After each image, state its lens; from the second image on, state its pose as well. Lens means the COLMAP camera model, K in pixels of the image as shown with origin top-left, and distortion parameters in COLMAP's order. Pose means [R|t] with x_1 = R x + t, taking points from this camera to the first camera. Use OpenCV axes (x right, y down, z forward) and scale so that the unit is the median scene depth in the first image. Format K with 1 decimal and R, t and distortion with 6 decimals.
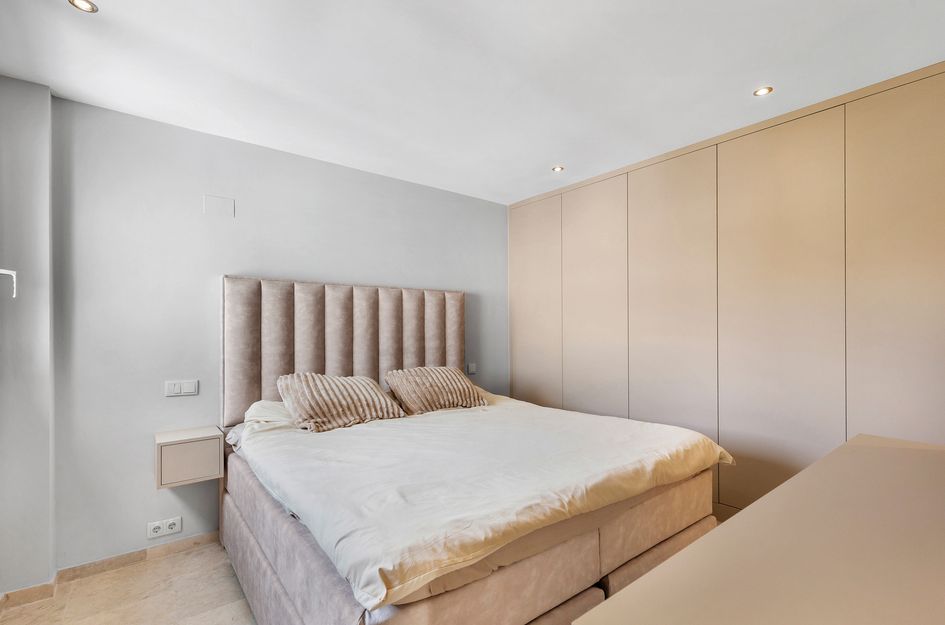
lens RADIAL K [[432.3, 0, 468.0], [0, 432.3, 324.1], [0, 0, 1]] dist [0.018541, -0.000539]
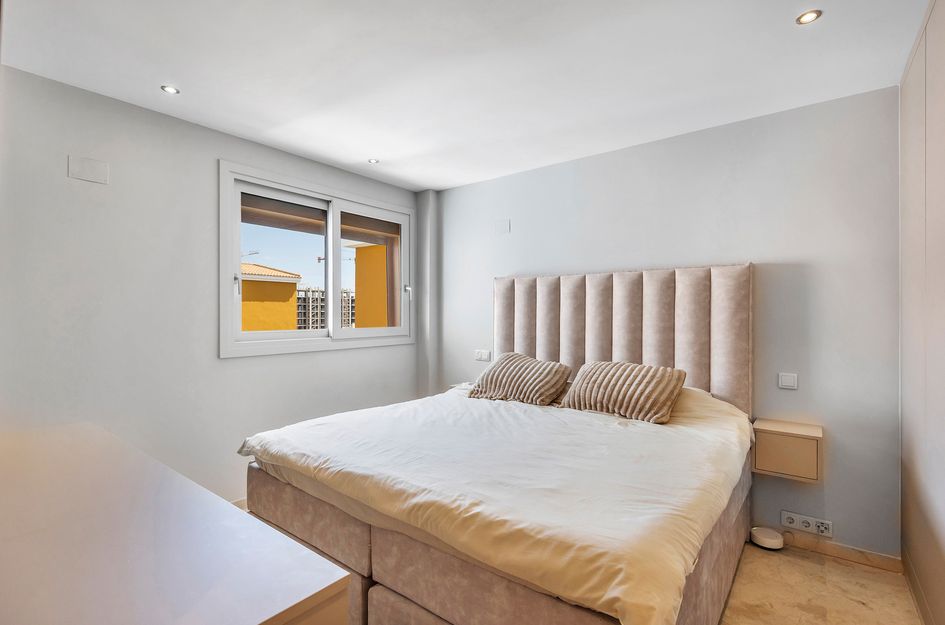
lens RADIAL K [[434.3, 0, 476.3], [0, 434.3, 314.9], [0, 0, 1]] dist [0.000048, -0.000288]
pose [[0.250293, 0.001560, -0.968169, 0.719226], [0.006654, 0.999972, 0.003331, 0.001387], [0.968147, -0.007276, 0.250275, 0.553545]]
